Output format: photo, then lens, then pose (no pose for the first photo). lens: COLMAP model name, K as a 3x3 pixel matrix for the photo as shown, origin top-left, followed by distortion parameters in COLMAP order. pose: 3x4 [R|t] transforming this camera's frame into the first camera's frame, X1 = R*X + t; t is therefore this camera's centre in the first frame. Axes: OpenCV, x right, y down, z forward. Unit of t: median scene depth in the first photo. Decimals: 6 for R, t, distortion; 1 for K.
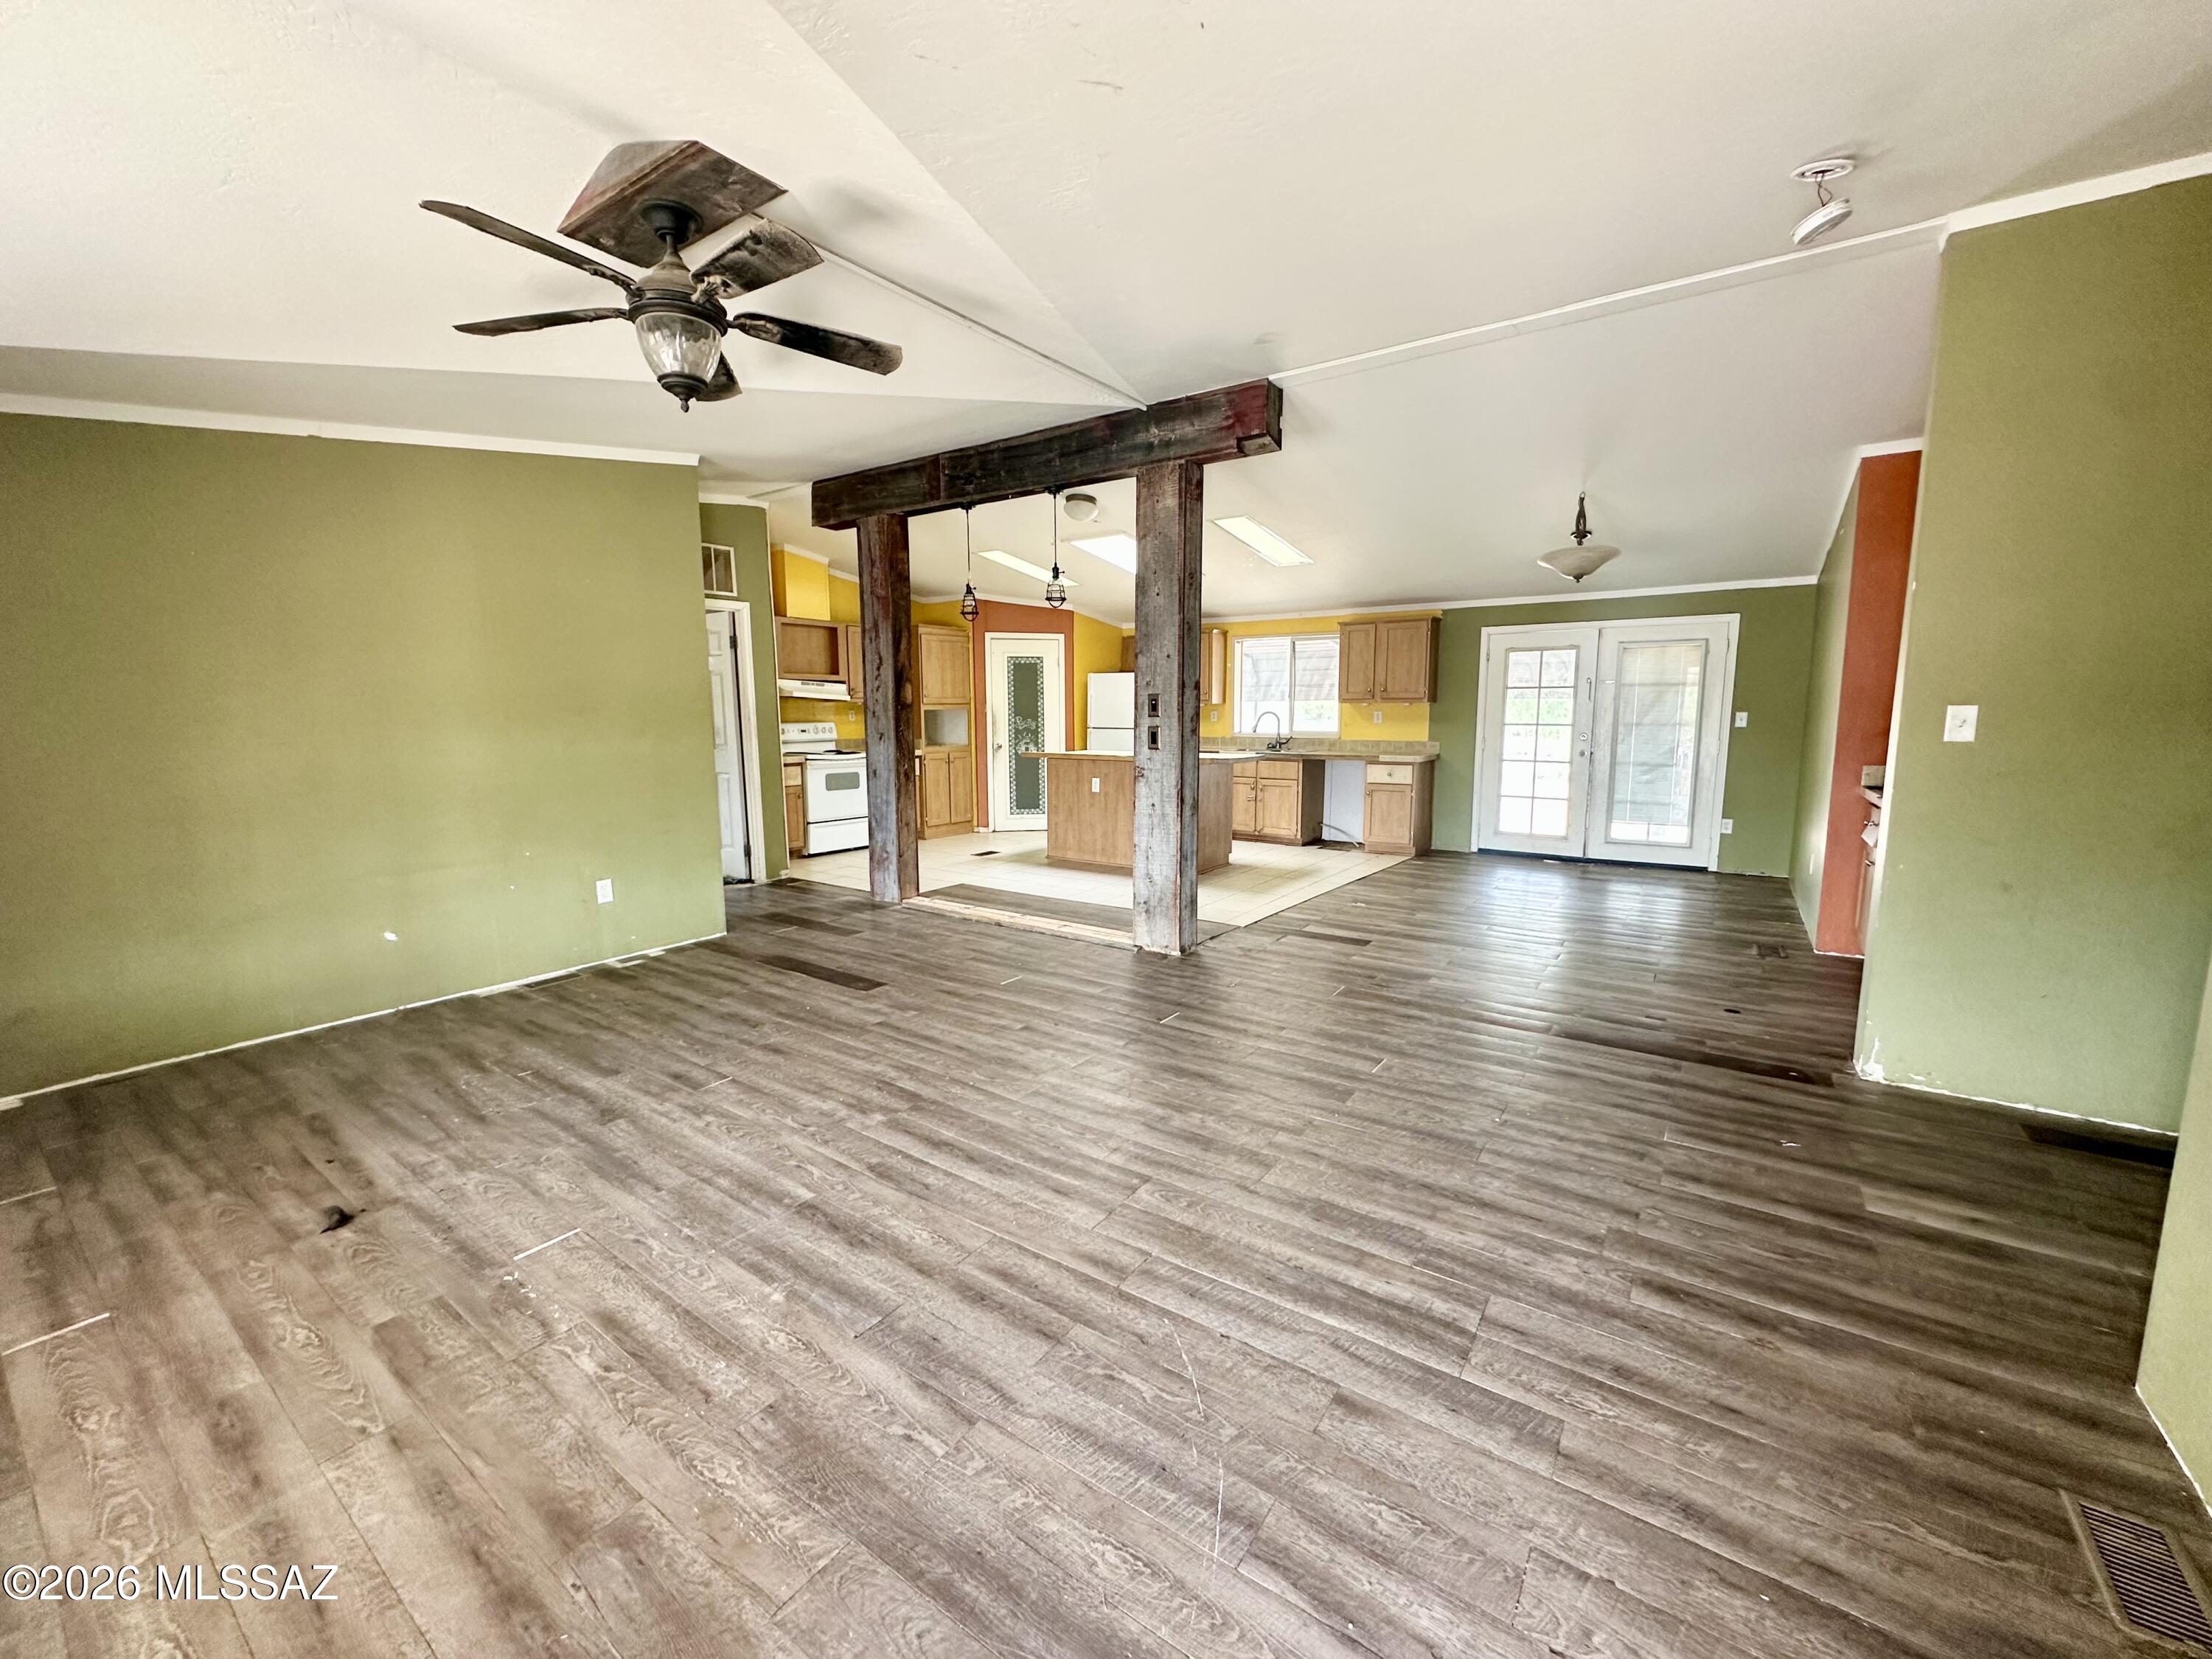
lens RADIAL K [[885.4, 0, 1101.3], [0, 885.4, 826.7], [0, 0, 1]] dist [-0.004106, 0.000818]
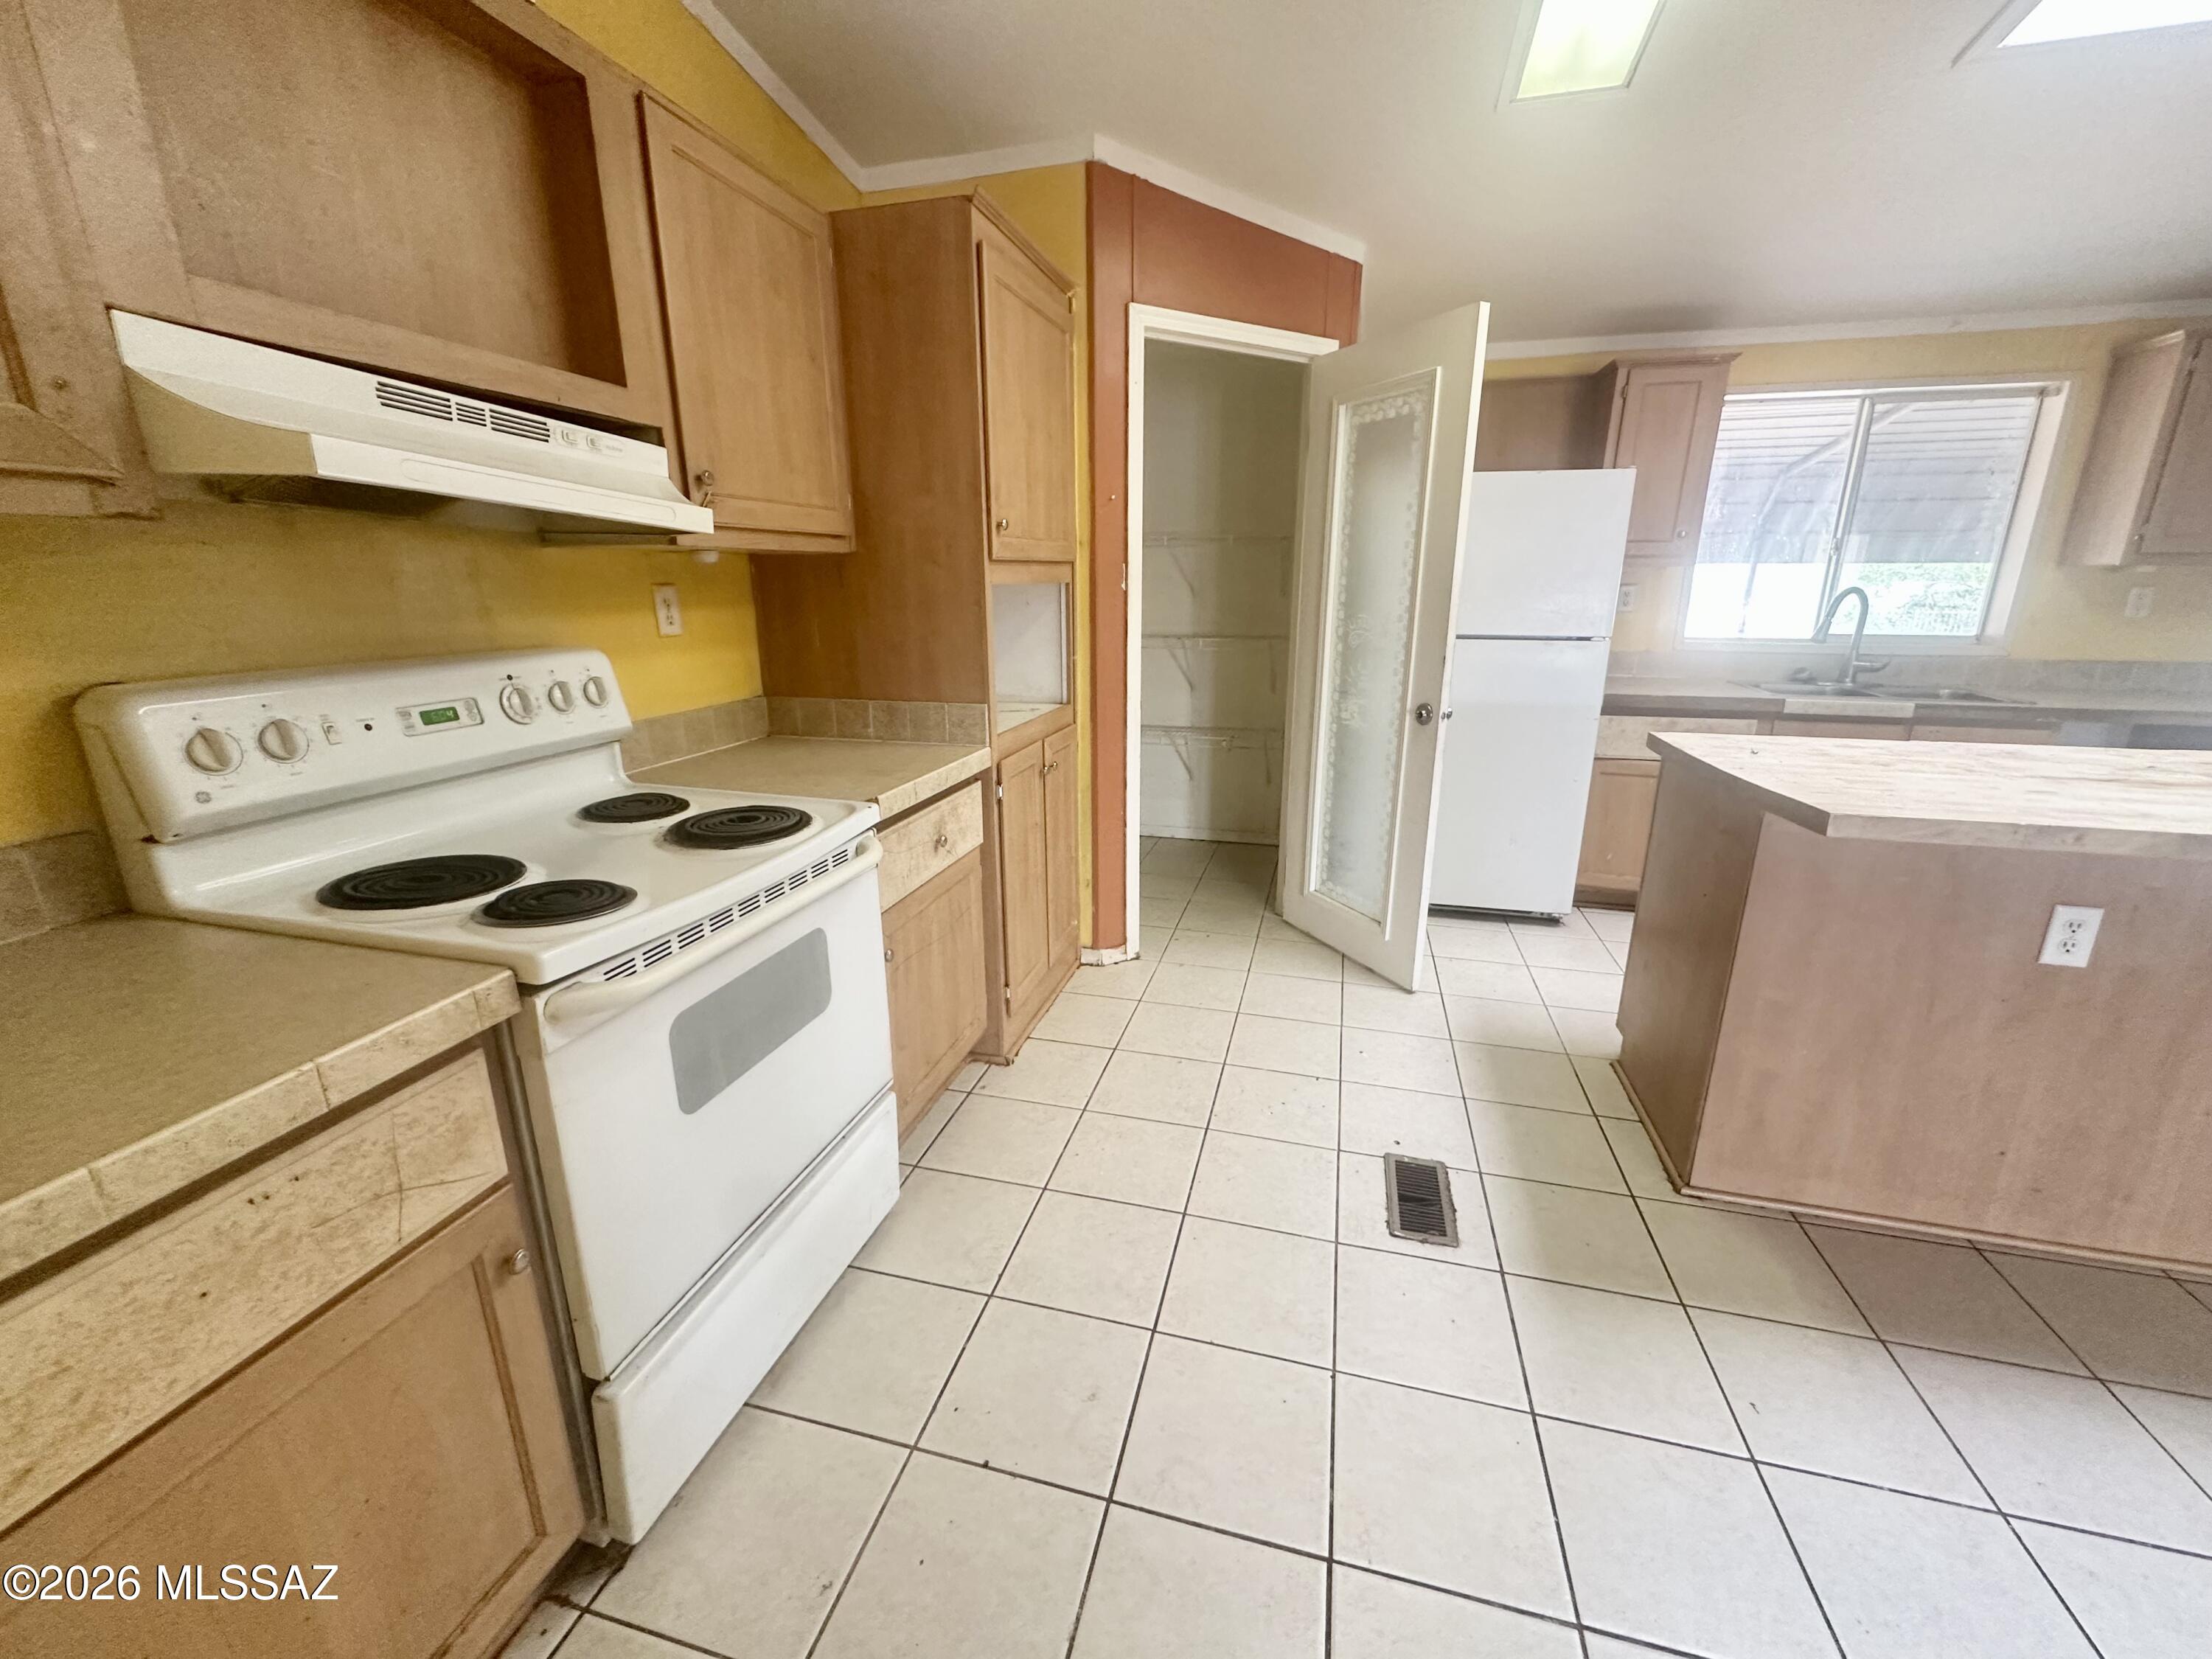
lens RADIAL K [[885.4, 0, 1103.6], [0, 885.4, 827.6], [0, 0, 1]] dist [-0.004106, 0.000818]
pose [[0.939622, -0.092804, 0.329389, -0.280588], [0.044860, 0.987624, 0.150291, -0.108875], [-0.339260, -0.126440, 0.932156, 0.813280]]
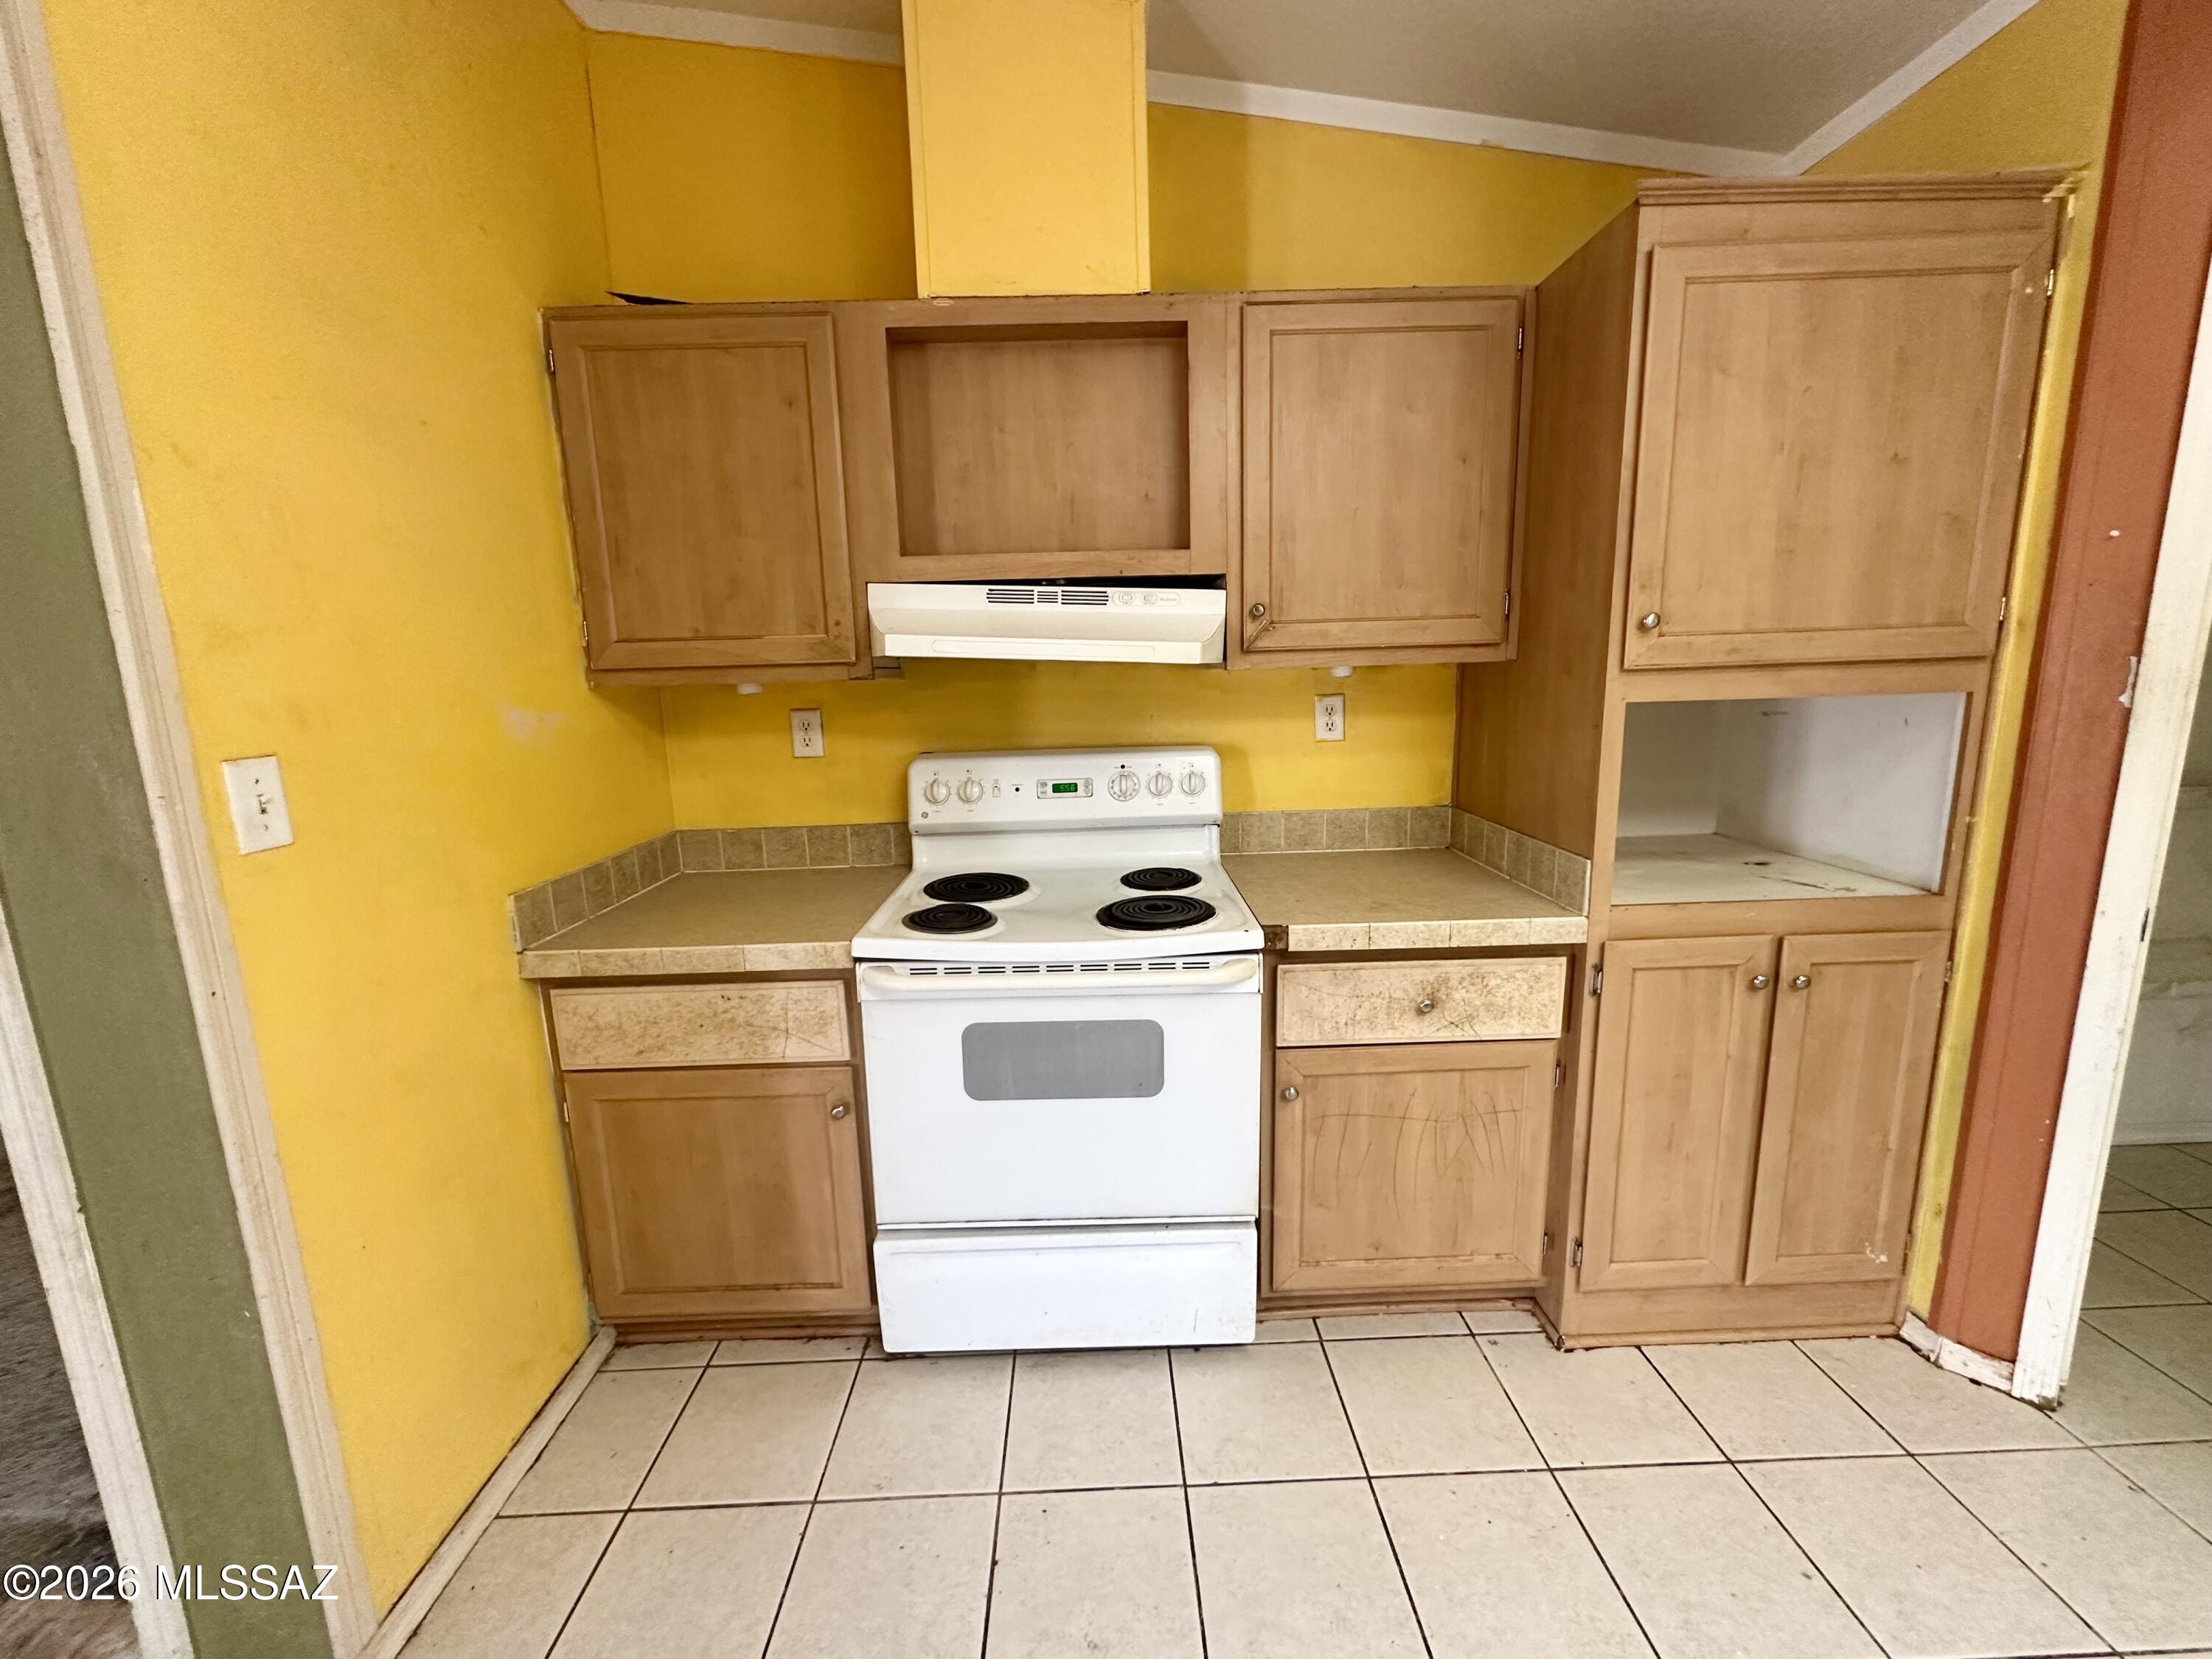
lens RADIAL K [[885.4, 0, 1103.6], [0, 885.4, 827.8], [0, 0, 1]] dist [-0.004106, 0.000818]
pose [[0.593310, 0.129459, -0.794496, -0.127398], [-0.078855, 0.991583, 0.102686, -0.126443], [0.801103, 0.001725, 0.598524, 0.875212]]
